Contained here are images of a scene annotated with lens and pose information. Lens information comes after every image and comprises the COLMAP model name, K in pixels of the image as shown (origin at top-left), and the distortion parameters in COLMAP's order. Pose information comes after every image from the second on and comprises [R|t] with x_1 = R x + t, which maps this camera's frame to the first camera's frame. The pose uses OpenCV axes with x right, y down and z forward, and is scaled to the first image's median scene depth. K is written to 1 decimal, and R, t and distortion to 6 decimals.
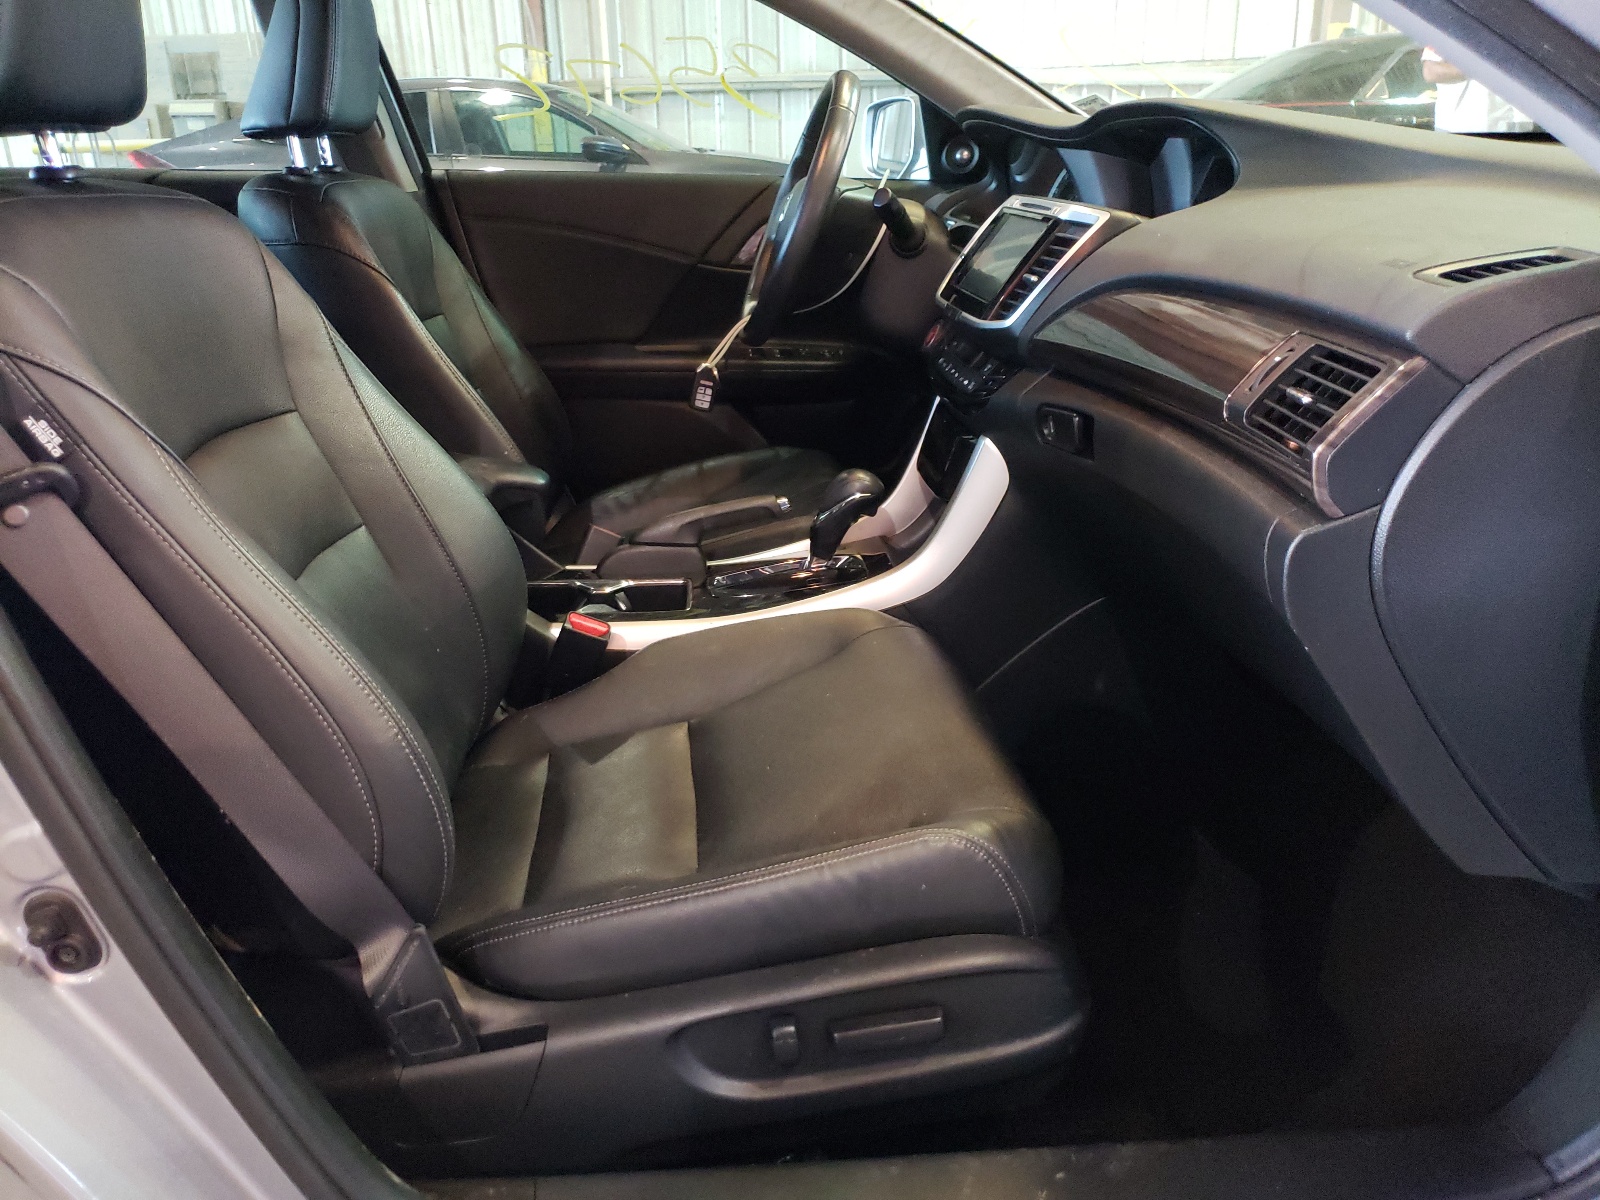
lens RADIAL K [[1197.6, 0, 800.3], [0, 1197.6, 587.1], [0, 0, 1]] dist [-0.013227, -0.018795]
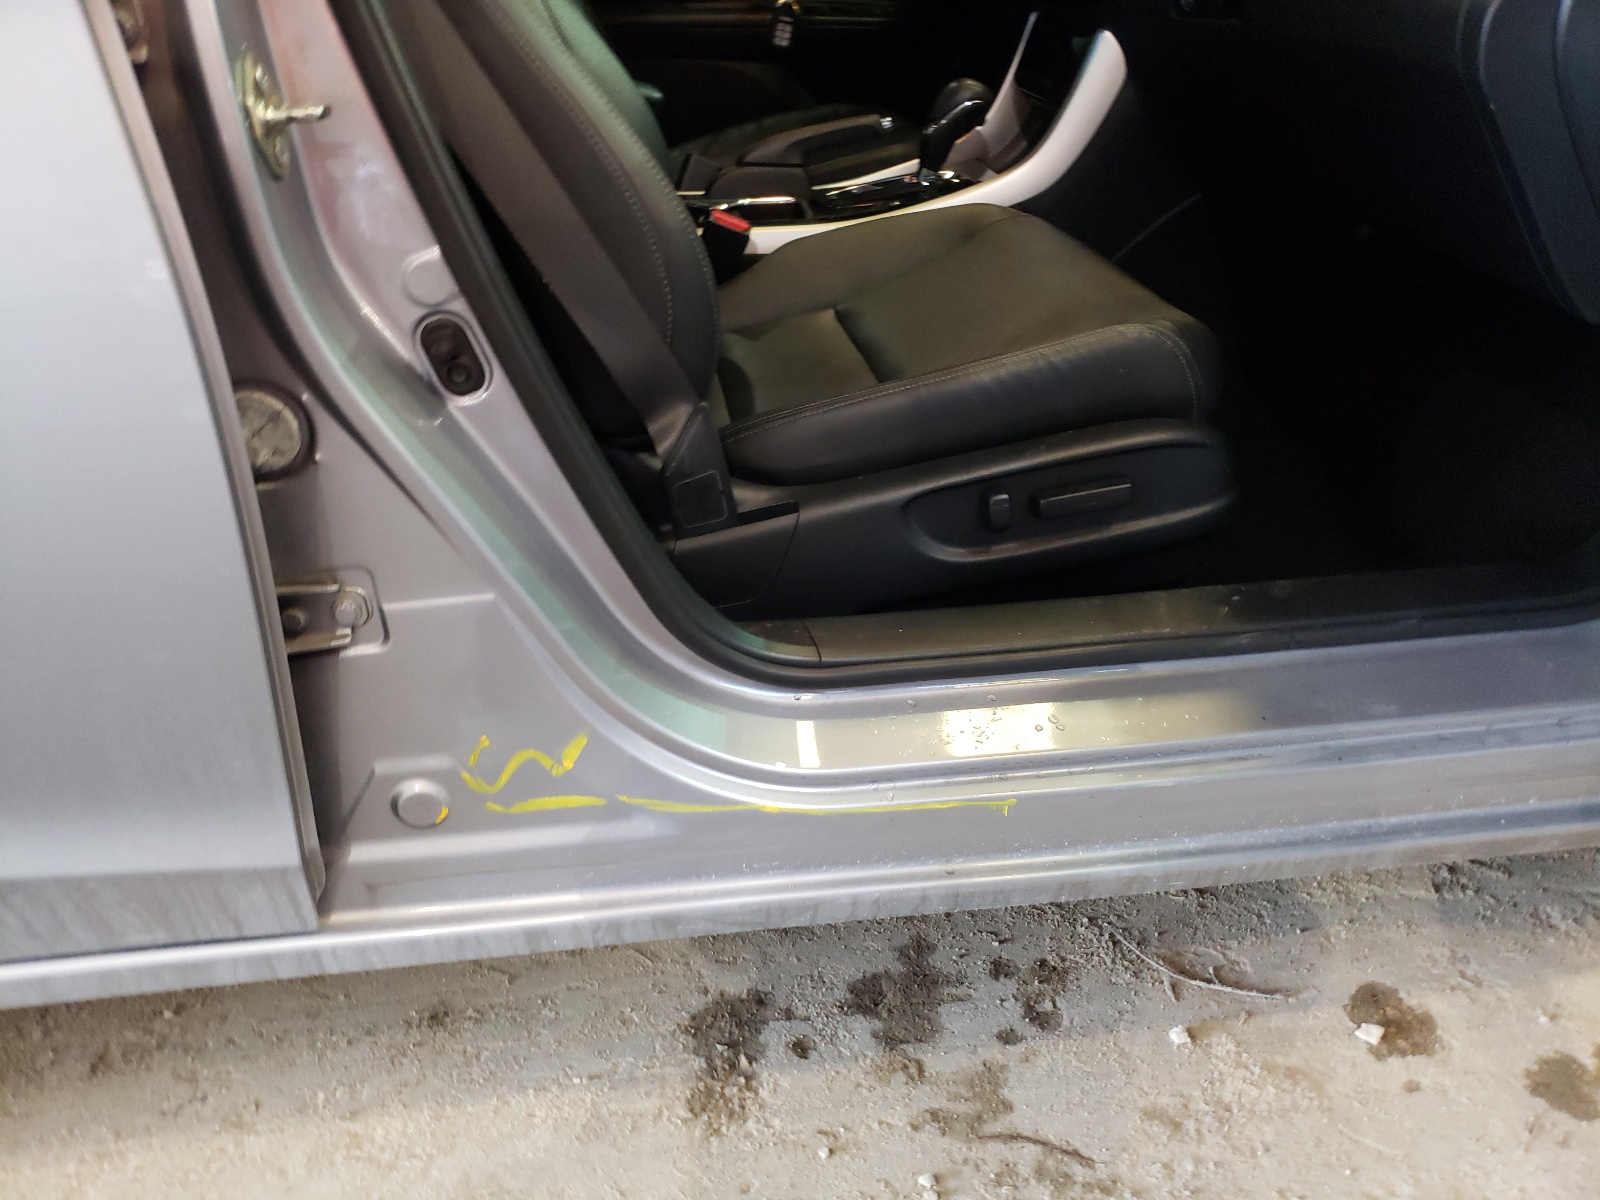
lens RADIAL K [[1197.6, 0, 797.2], [0, 1197.6, 606.8], [0, 0, 1]] dist [-0.013227, -0.018795]
pose [[0.997440, -0.033031, 0.063415, -0.285460], [0.020568, 0.981958, 0.187976, 0.245492], [-0.068480, -0.186191, 0.980124, -0.156356]]
